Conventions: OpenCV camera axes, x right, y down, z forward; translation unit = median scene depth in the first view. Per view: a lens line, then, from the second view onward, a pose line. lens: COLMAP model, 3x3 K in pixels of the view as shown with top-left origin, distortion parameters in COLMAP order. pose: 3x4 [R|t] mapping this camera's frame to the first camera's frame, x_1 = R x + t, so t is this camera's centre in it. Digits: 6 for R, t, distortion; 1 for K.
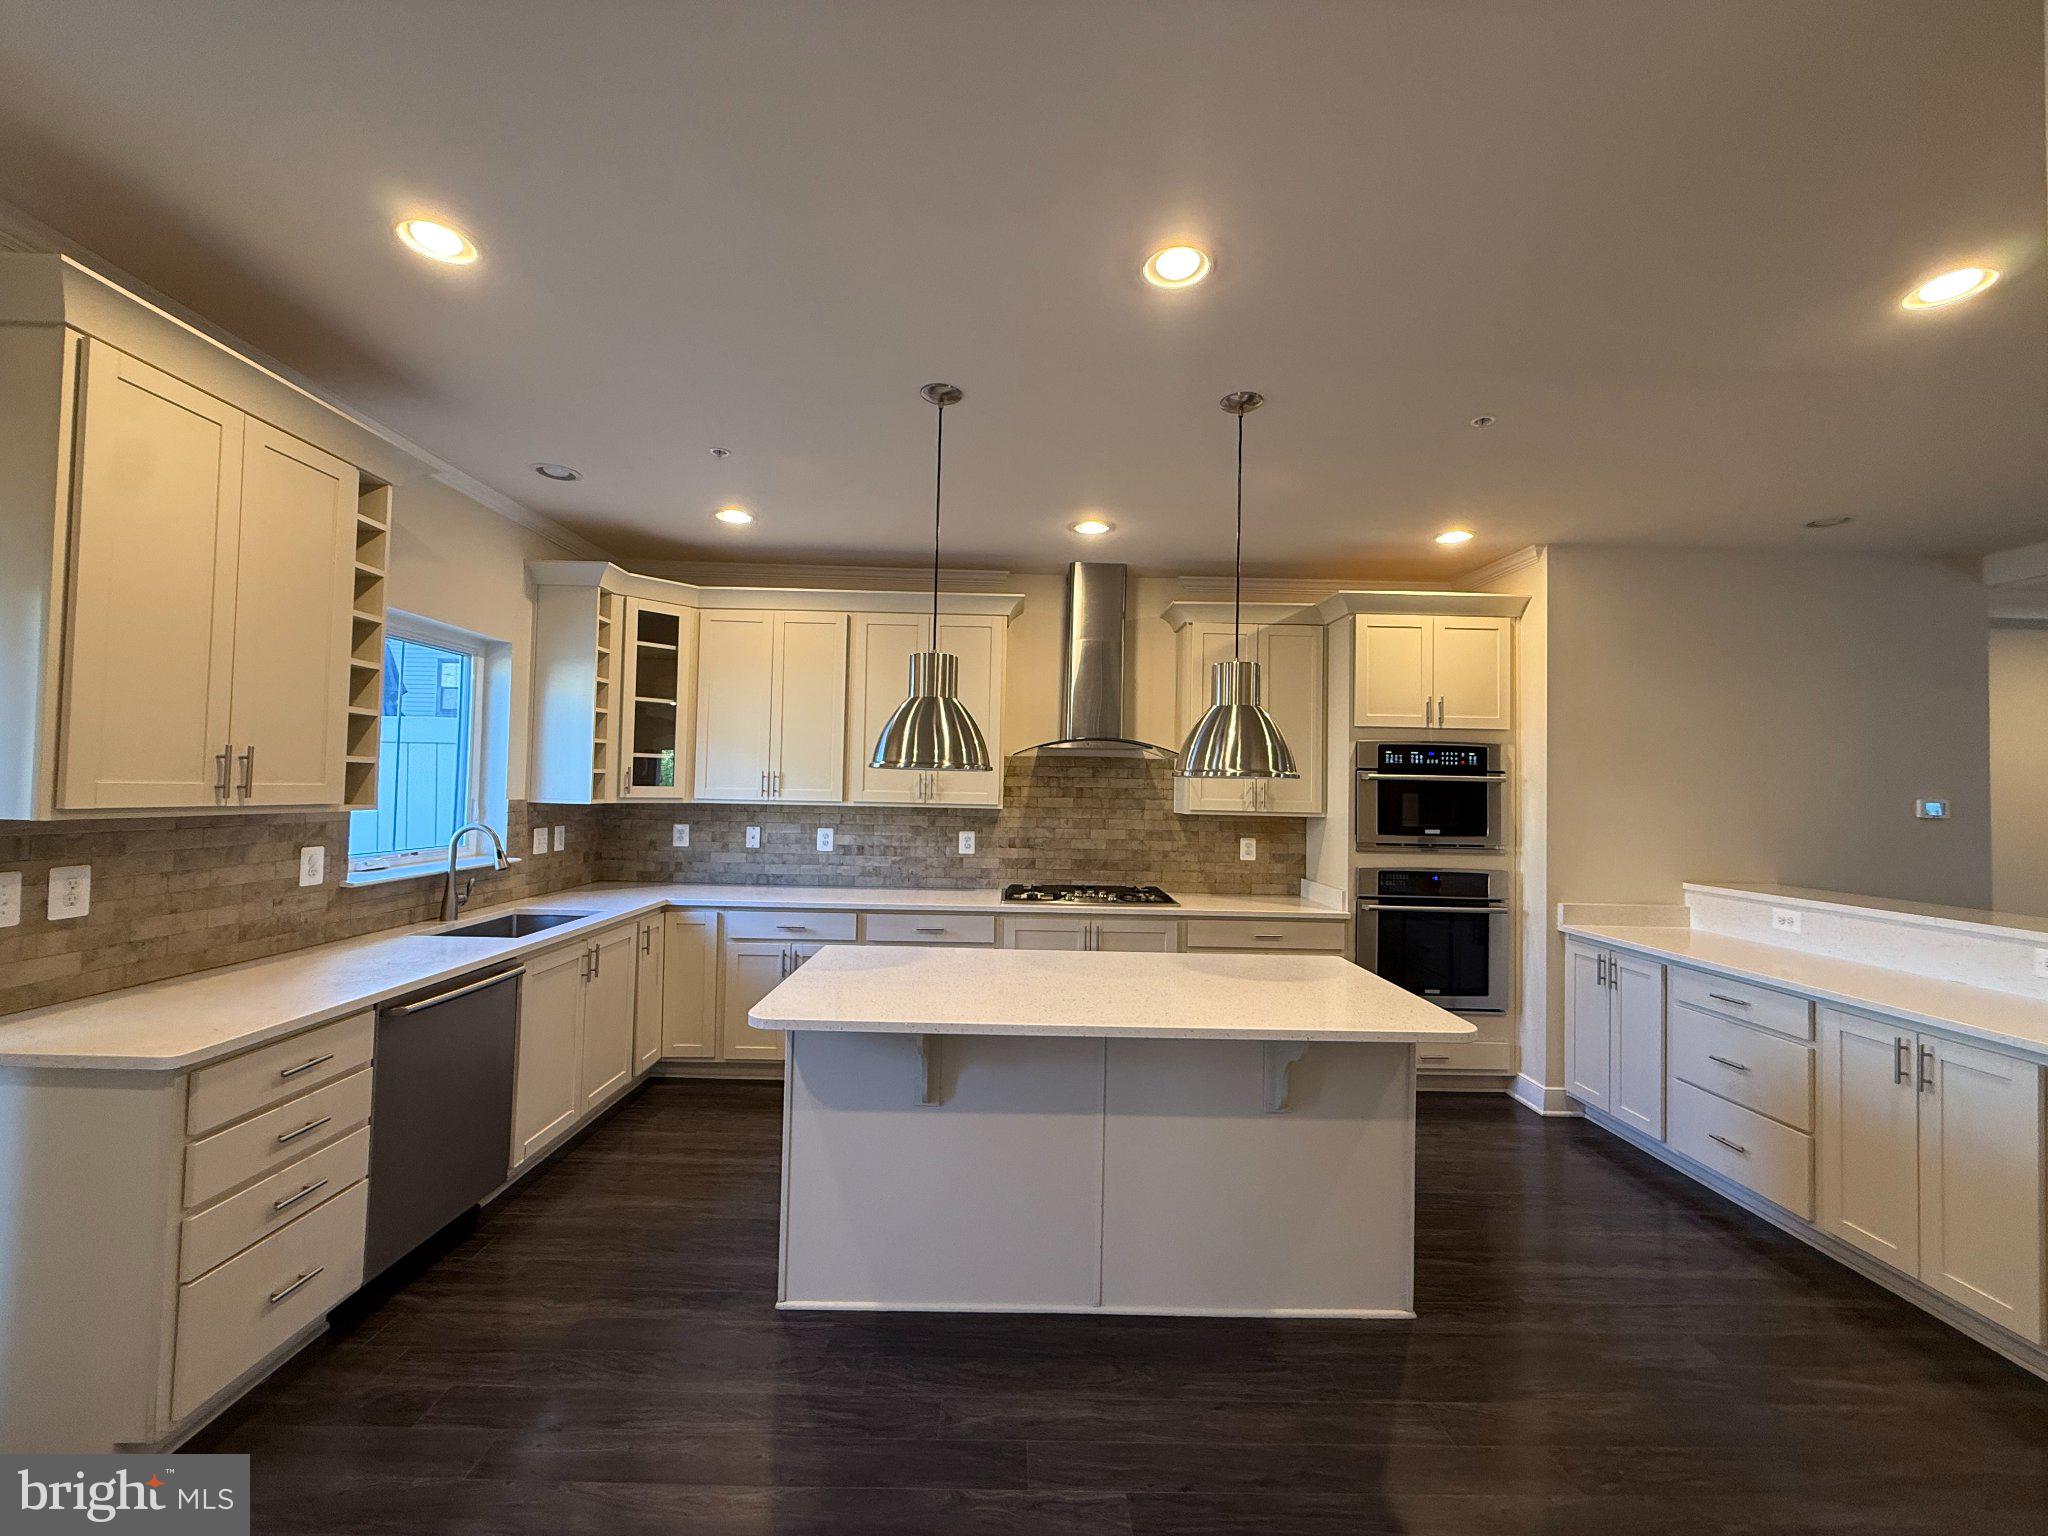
lens RADIAL K [[810.5, 0, 1024.0], [0, 810.5, 768.0], [0, 0, 1]] dist [0.001970, 0.000361]
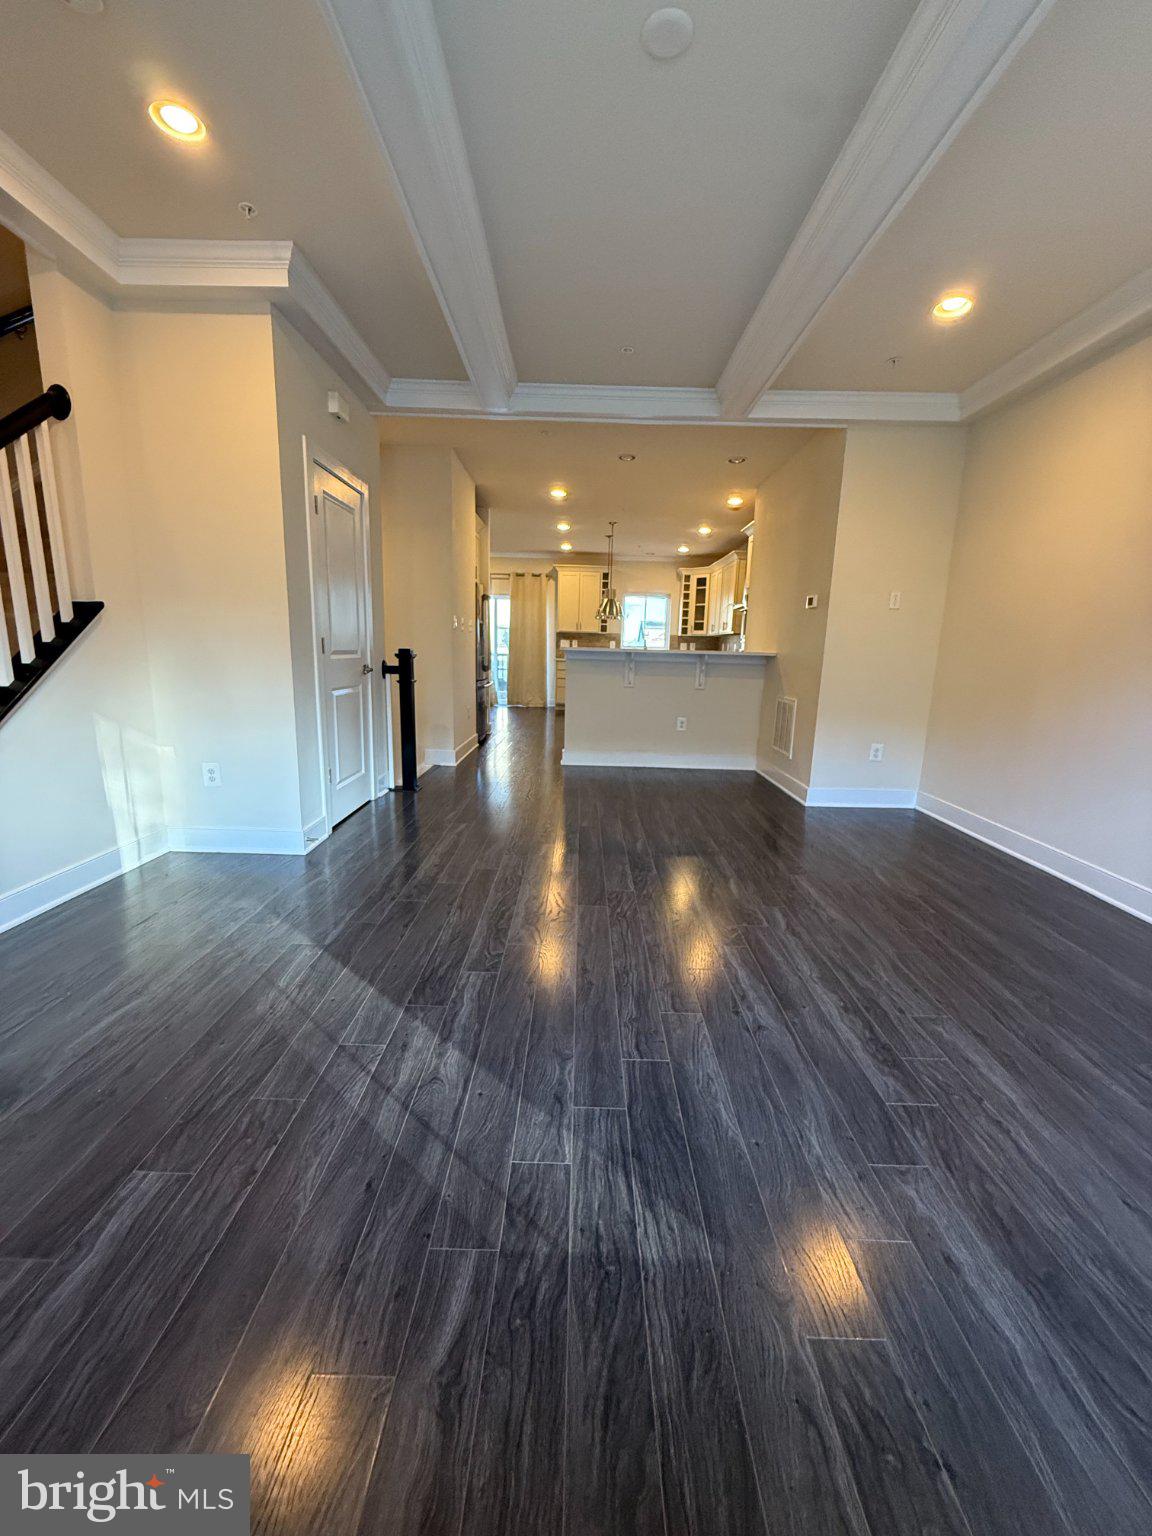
lens RADIAL K [[607.9, 0, 576.0], [0, 607.9, 768.0], [0, 0, 1]] dist [0.001970, 0.000361]
pose [[-0.019992, 0.172839, -0.984747, 2.245091], [-0.000631, 0.984942, 0.172886, 0.155783], [0.999800, 0.004077, -0.019582, 0.551882]]
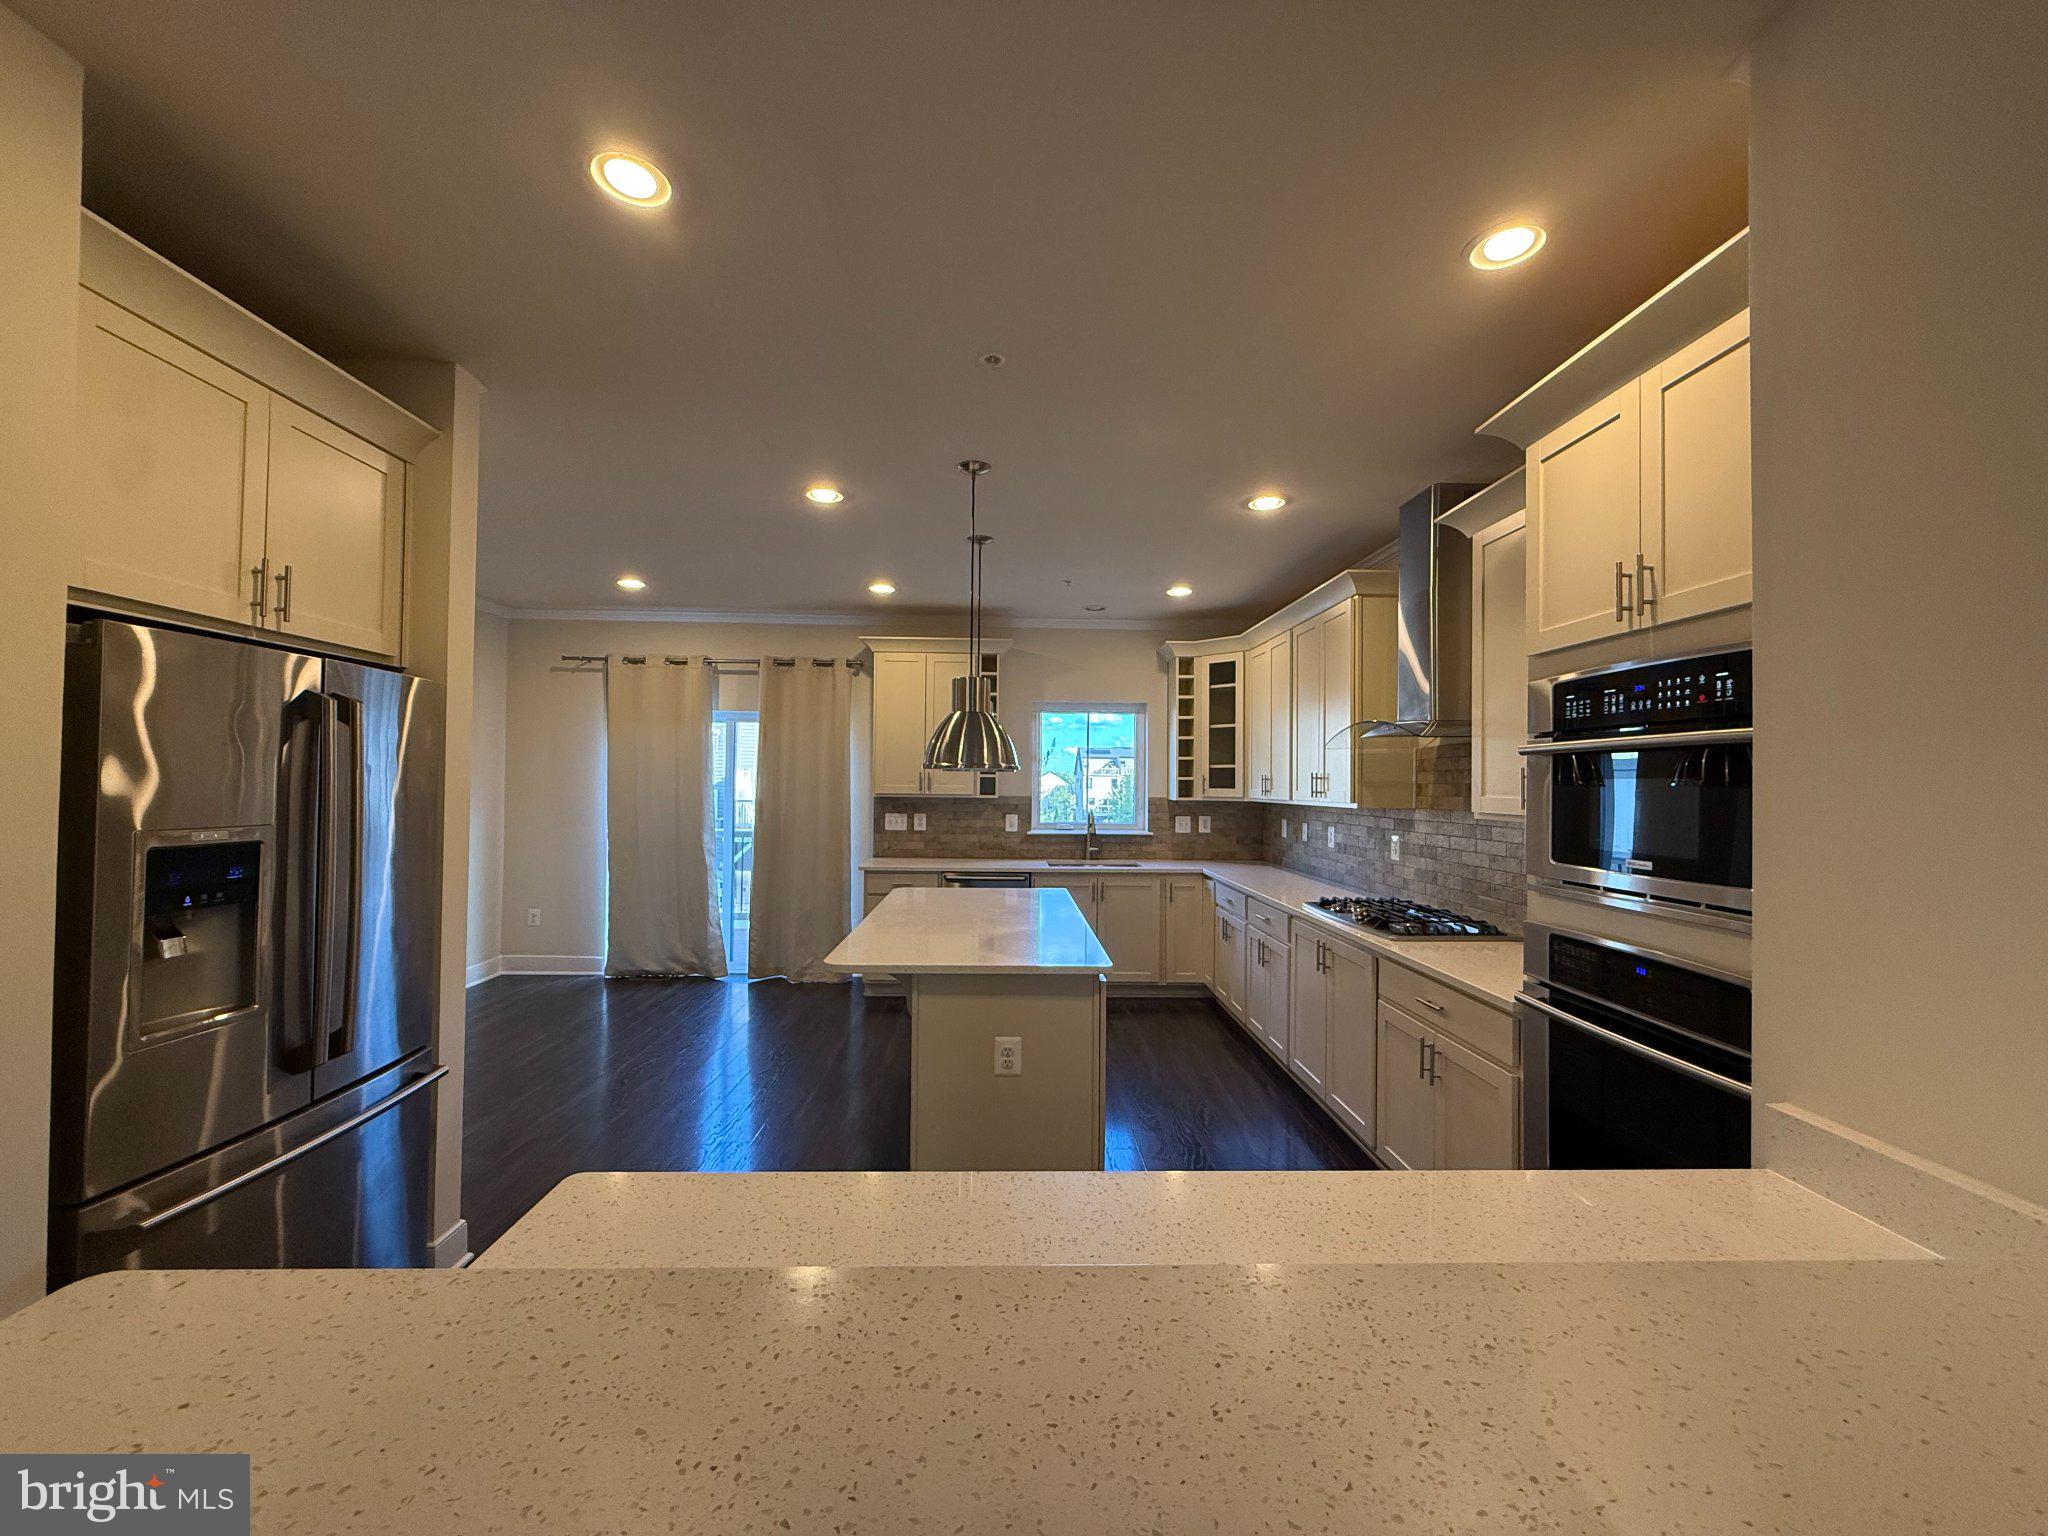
lens RADIAL K [[810.5, 0, 1024.0], [0, 810.5, 768.0], [0, 0, 1]] dist [0.001970, 0.000361]
pose [[0.018614, -0.039684, -0.999039, 0.936444], [0.017049, 0.999079, -0.039368, 0.037467], [0.999681, -0.016300, 0.019274, 0.657379]]
